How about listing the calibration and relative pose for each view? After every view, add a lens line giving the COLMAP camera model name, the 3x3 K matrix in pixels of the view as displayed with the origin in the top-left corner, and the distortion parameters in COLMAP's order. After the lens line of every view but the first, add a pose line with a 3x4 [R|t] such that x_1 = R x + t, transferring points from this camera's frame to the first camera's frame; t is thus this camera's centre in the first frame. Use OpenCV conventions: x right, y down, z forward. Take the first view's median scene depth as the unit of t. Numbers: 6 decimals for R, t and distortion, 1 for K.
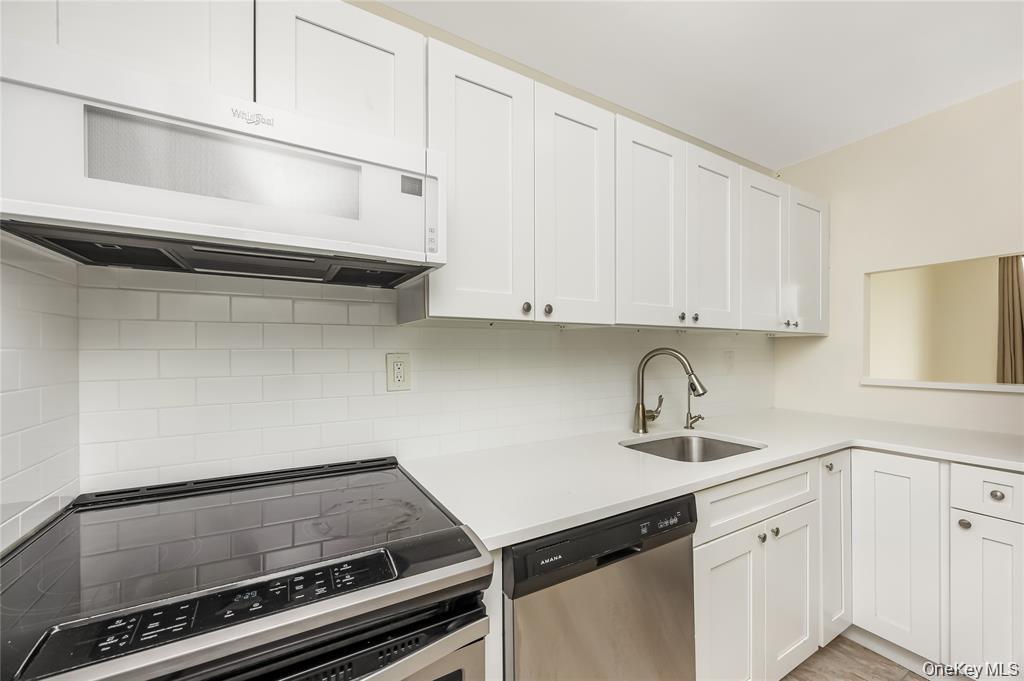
lens RADIAL K [[395.0, 0, 511.7], [0, 395.0, 351.3], [0, 0, 1]] dist [-0.002893, 0.000297]
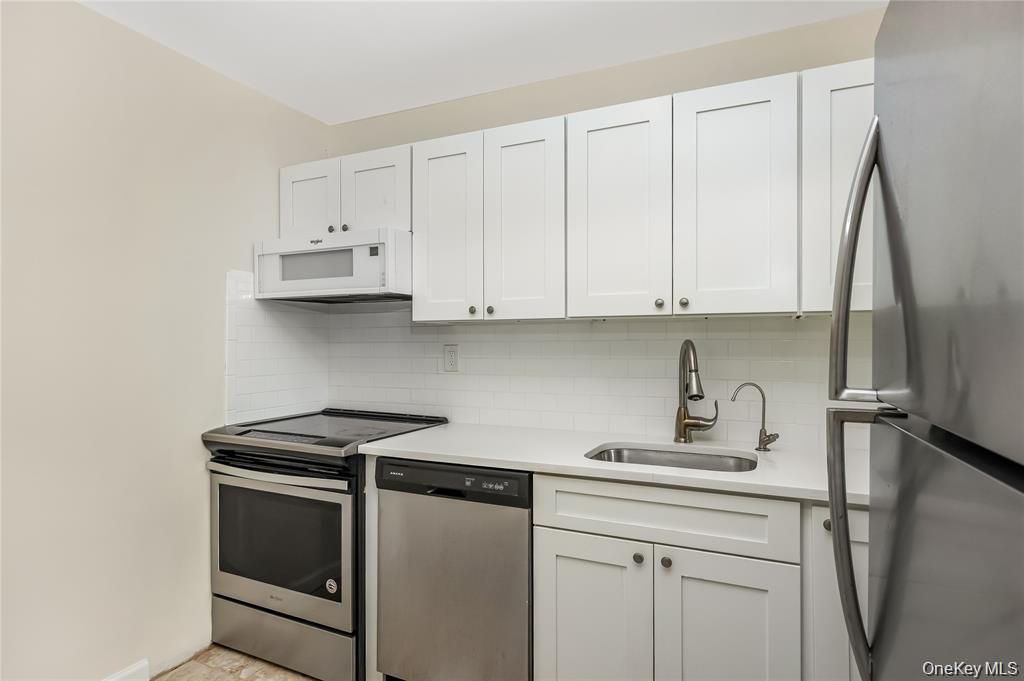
lens RADIAL K [[549.2, 0, 518.1], [0, 549.2, 340.0], [0, 0, 1]] dist [0.022315, -0.000136]
pose [[0.553735, -0.006234, -0.832670, 1.662881], [0.003790, 0.999980, -0.004967, -0.002696], [0.832684, -0.000406, 0.553748, 0.124022]]
